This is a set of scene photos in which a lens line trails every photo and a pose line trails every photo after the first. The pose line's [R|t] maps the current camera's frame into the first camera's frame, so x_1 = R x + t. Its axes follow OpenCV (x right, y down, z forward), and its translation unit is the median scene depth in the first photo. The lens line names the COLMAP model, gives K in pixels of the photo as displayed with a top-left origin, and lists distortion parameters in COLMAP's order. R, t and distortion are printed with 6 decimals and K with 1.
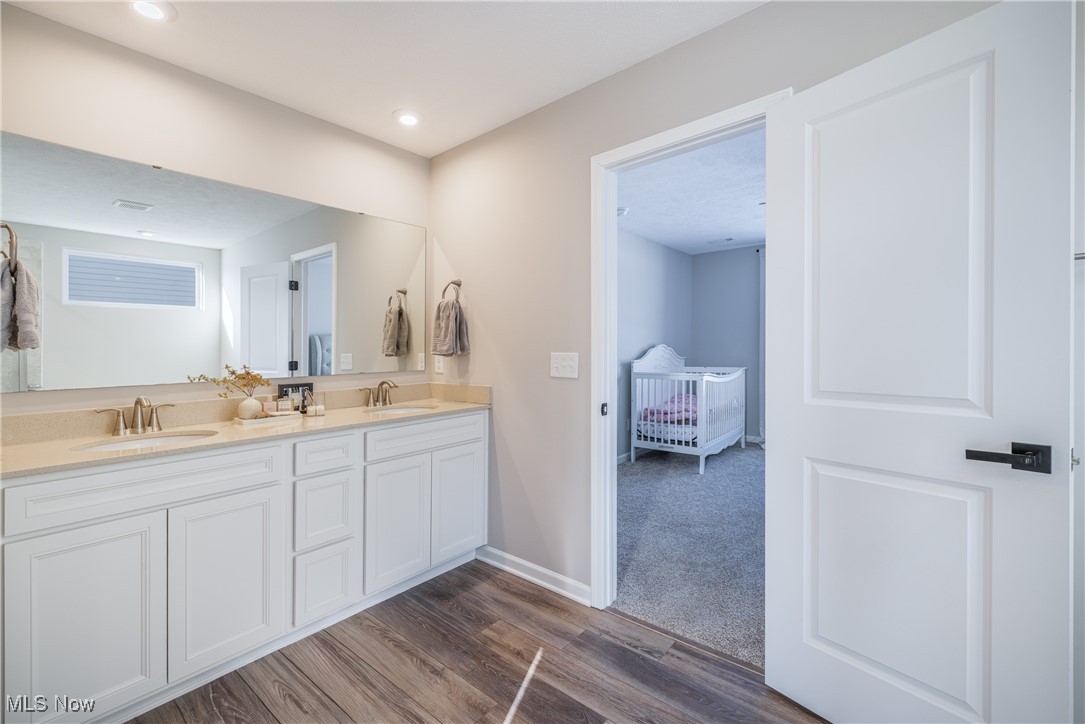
lens RADIAL K [[464.6, 0, 541.2], [0, 464.6, 333.5], [0, 0, 1]] dist [-0.000068, 0.000316]
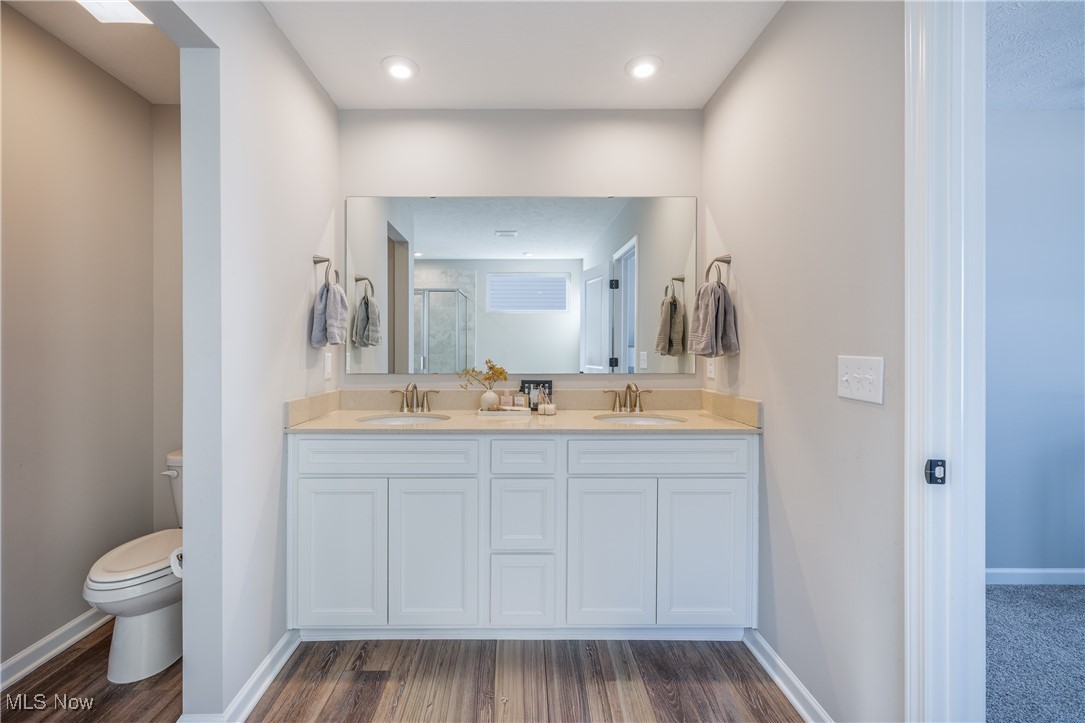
lens RADIAL K [[464.6, 0, 541.2], [0, 464.6, 333.0], [0, 0, 1]] dist [-0.000068, 0.000316]
pose [[0.644128, -0.013168, -0.764804, 0.216396], [0.016014, 0.999865, -0.003728, 0.008280], [0.764750, -0.009846, 0.644252, 0.313166]]
